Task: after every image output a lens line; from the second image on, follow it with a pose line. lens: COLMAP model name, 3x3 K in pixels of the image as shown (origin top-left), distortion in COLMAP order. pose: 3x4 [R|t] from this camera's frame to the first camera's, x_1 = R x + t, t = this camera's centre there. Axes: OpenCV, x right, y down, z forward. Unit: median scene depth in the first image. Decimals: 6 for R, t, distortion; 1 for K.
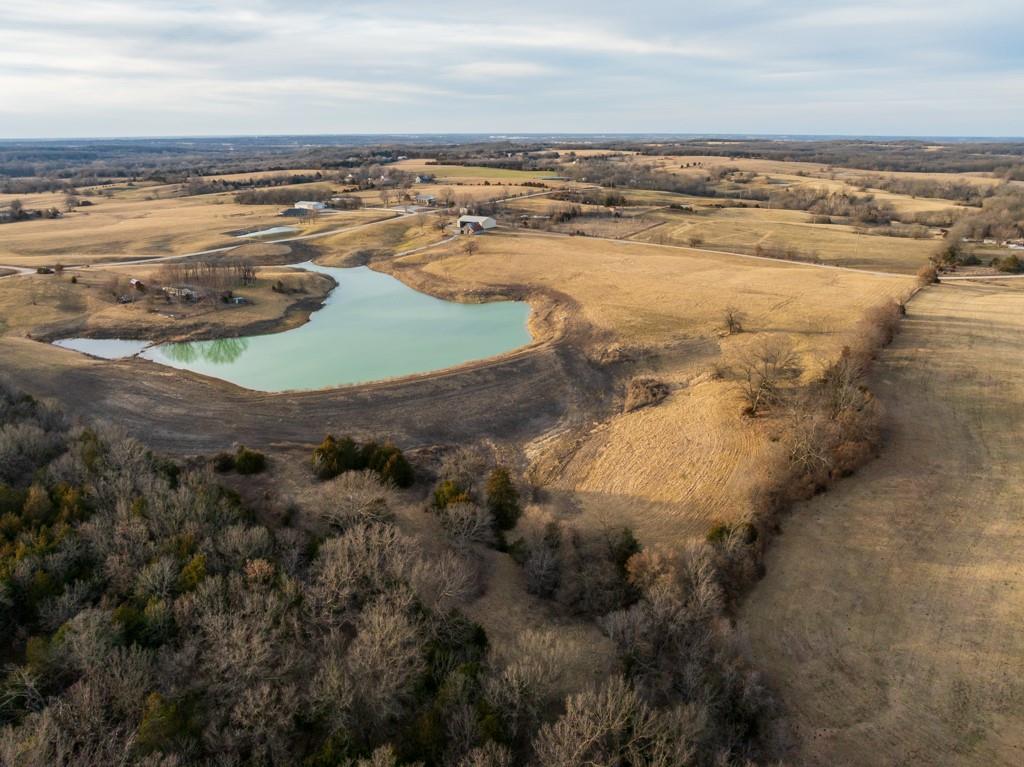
lens RADIAL K [[730.2, 0, 512.0], [0, 730.2, 383.5], [0, 0, 1]] dist [-0.037199, -0.005005]
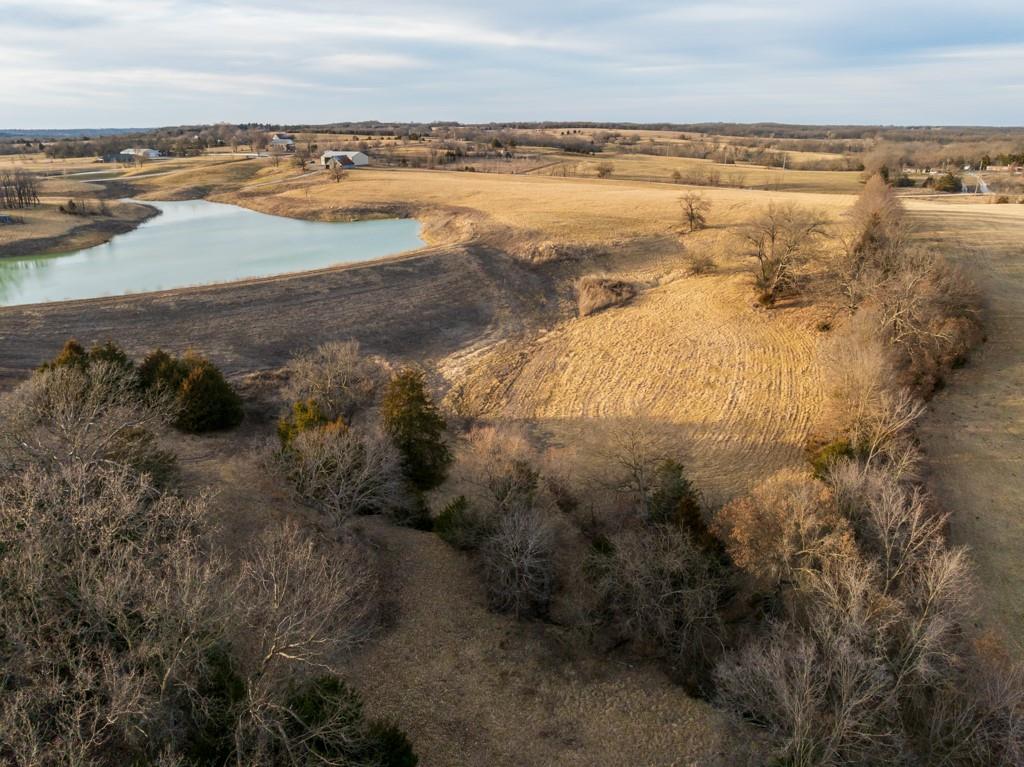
lens RADIAL K [[730.2, 0, 512.0], [0, 730.2, 383.5], [0, 0, 1]] dist [-0.037199, -0.005005]
pose [[0.985479, -0.057823, 0.159649, -0.016074], [0.057049, 0.998327, 0.009431, 0.079832], [-0.159927, -0.000186, 0.987129, 0.308655]]
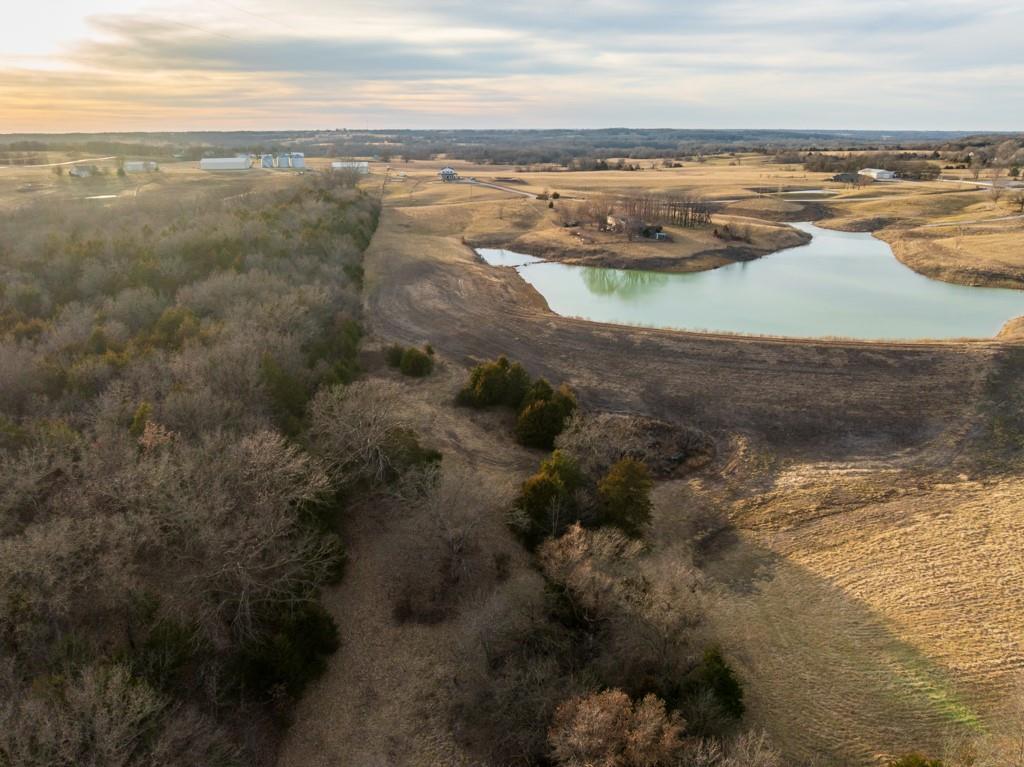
lens RADIAL K [[730.2, 0, 512.0], [0, 730.2, 383.5], [0, 0, 1]] dist [-0.037199, -0.005005]
pose [[0.670827, 0.242607, -0.700809, 0.208439], [-0.239413, 0.965226, 0.104973, 0.010739], [0.701906, 0.097364, 0.705583, 0.332501]]
